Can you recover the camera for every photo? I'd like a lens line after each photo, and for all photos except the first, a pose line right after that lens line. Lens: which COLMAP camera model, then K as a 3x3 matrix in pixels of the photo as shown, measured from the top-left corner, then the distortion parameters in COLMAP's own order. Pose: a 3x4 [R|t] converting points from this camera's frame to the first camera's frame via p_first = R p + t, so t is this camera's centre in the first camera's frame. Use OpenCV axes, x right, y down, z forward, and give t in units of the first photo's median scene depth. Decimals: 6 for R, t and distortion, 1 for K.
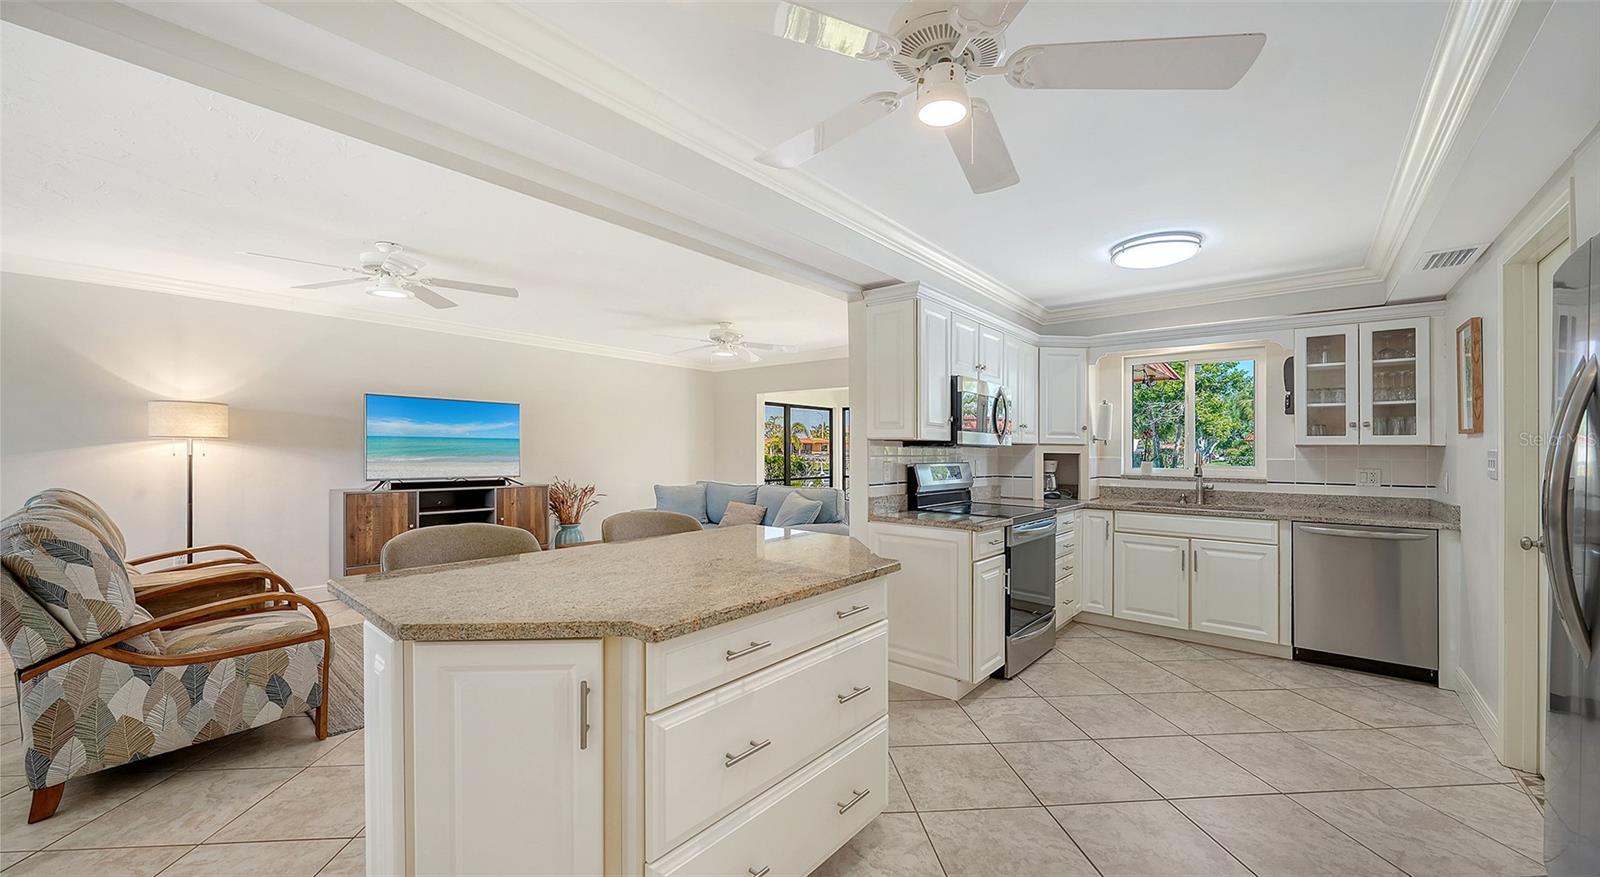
lens RADIAL K [[599.8, 0, 798.7], [0, 599.8, 455.5], [0, 0, 1]] dist [-0.001841, -0.000147]
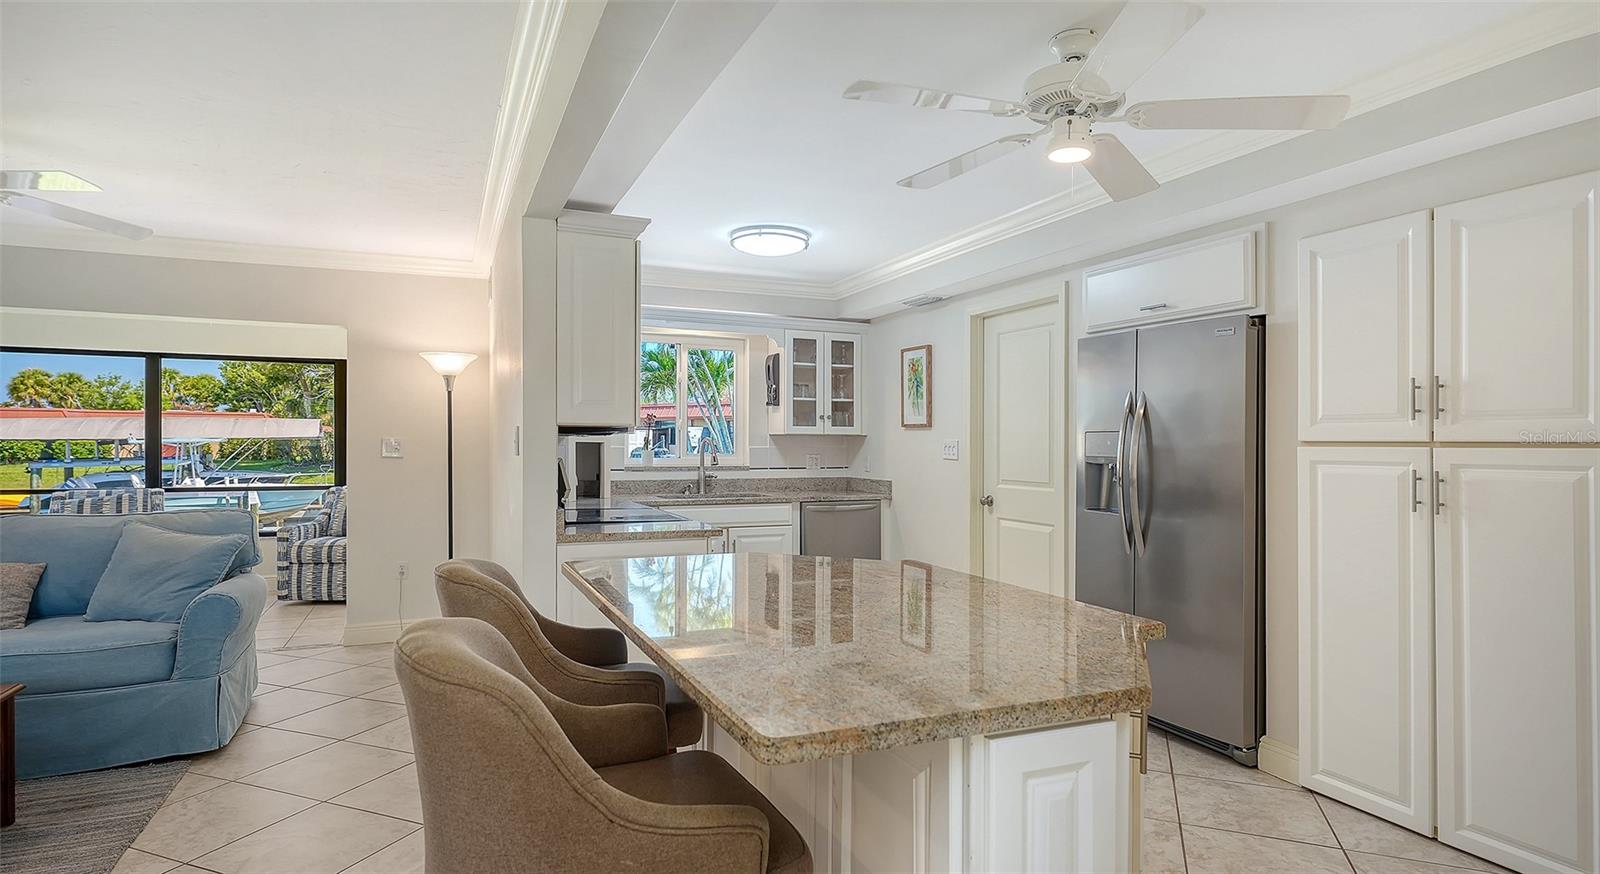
lens RADIAL K [[834.4, 0, 817.6], [0, 834.4, 444.0], [0, 0, 1]] dist [0.001406, -0.000273]
pose [[0.431914, -0.008003, 0.901879, -0.463298], [0.004626, 0.999967, 0.006658, -0.007661], [-0.901903, 0.001296, 0.431937, 0.243058]]
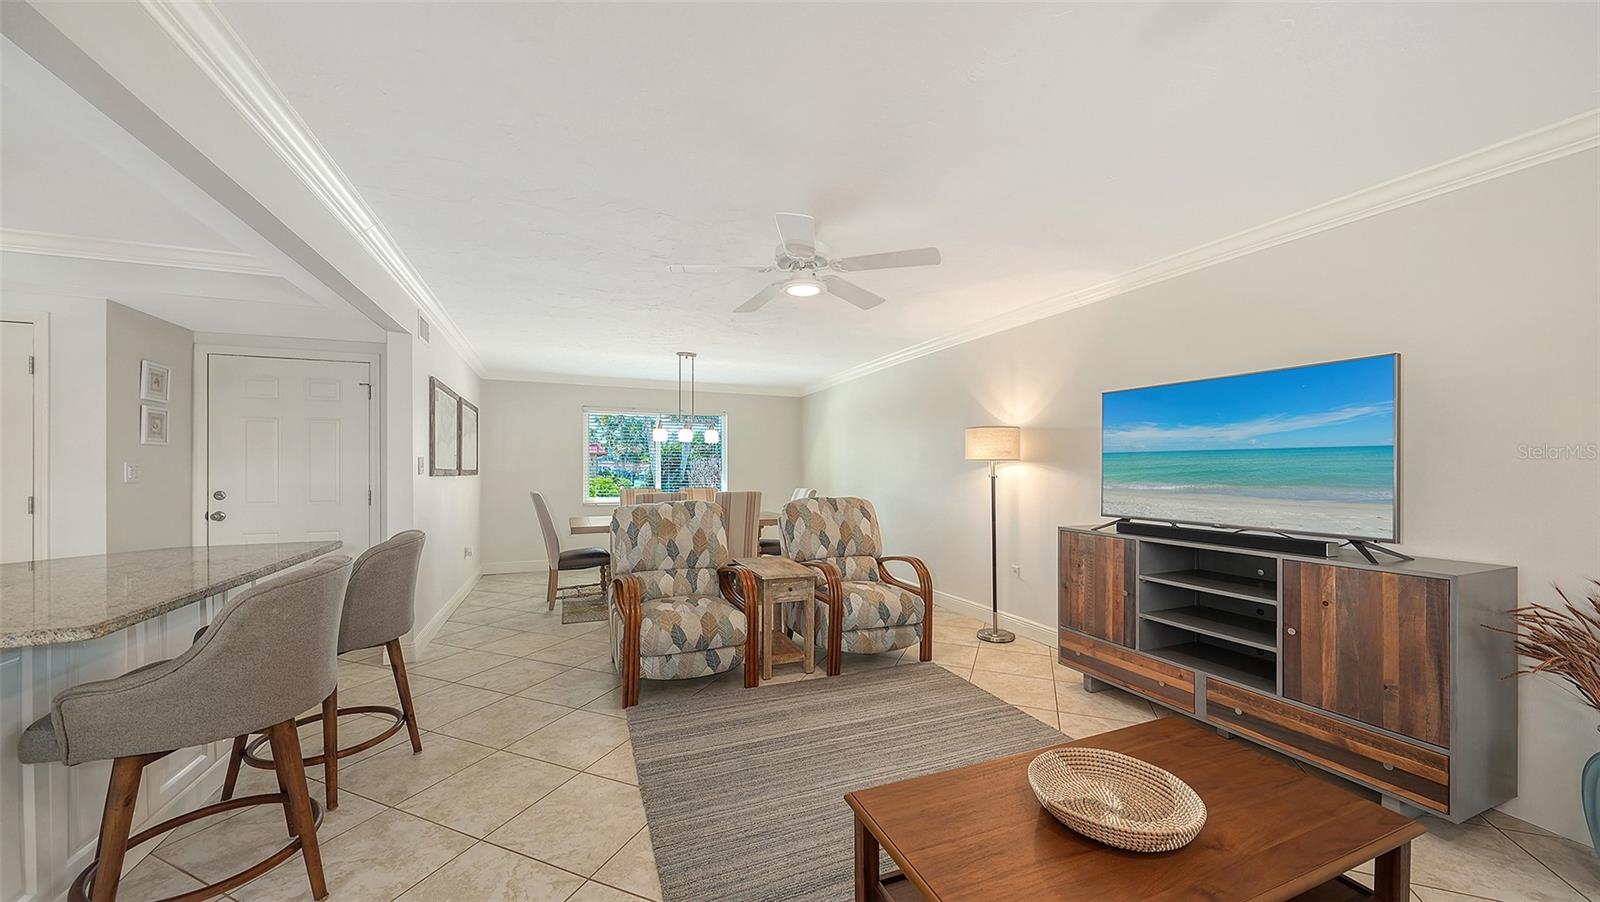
lens RADIAL K [[566.4, 0, 801.4], [0, 566.4, 464.8], [0, 0, 1]] dist [0.000121, -0.000106]
pose [[-0.460328, -0.008439, -0.887709, 0.043995], [-0.007511, 0.999956, -0.005611, -0.012525], [0.887717, 0.004085, -0.460371, 1.046204]]
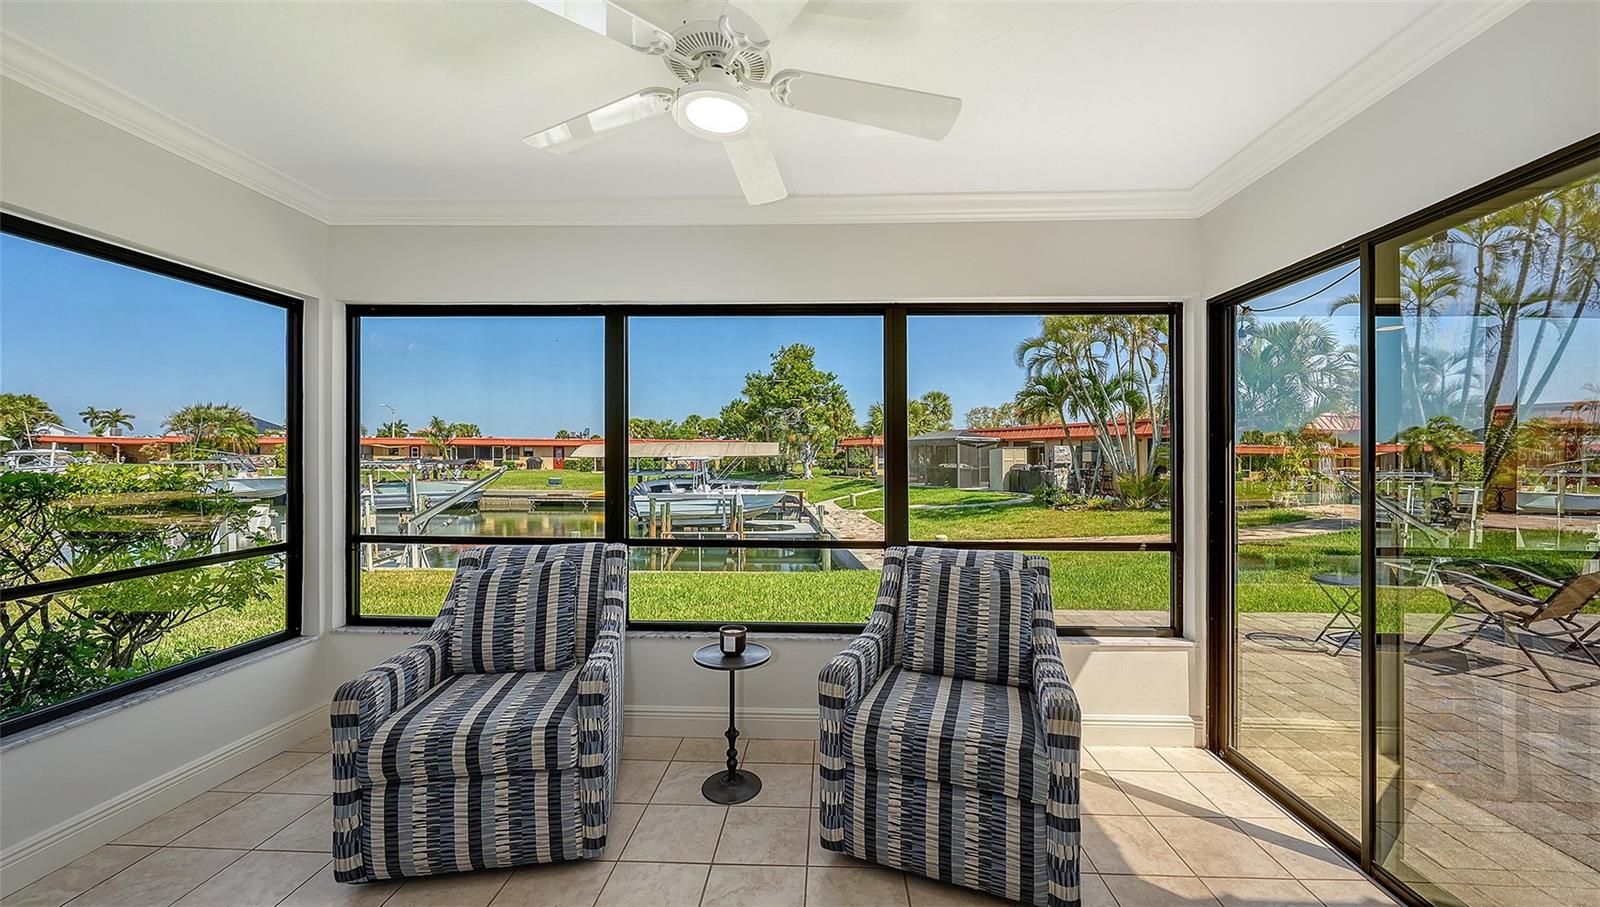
lens RADIAL K [[576.5, 0, 800.0], [0, 576.5, 453.5], [0, 0, 1]] dist [0.000016, -0.000019]
pose [[0.802214, -0.000303, 0.597037, 0.177537], [0.006065, 0.999952, -0.007641, -0.008238], [-0.597006, 0.009751, 0.802177, 1.387440]]
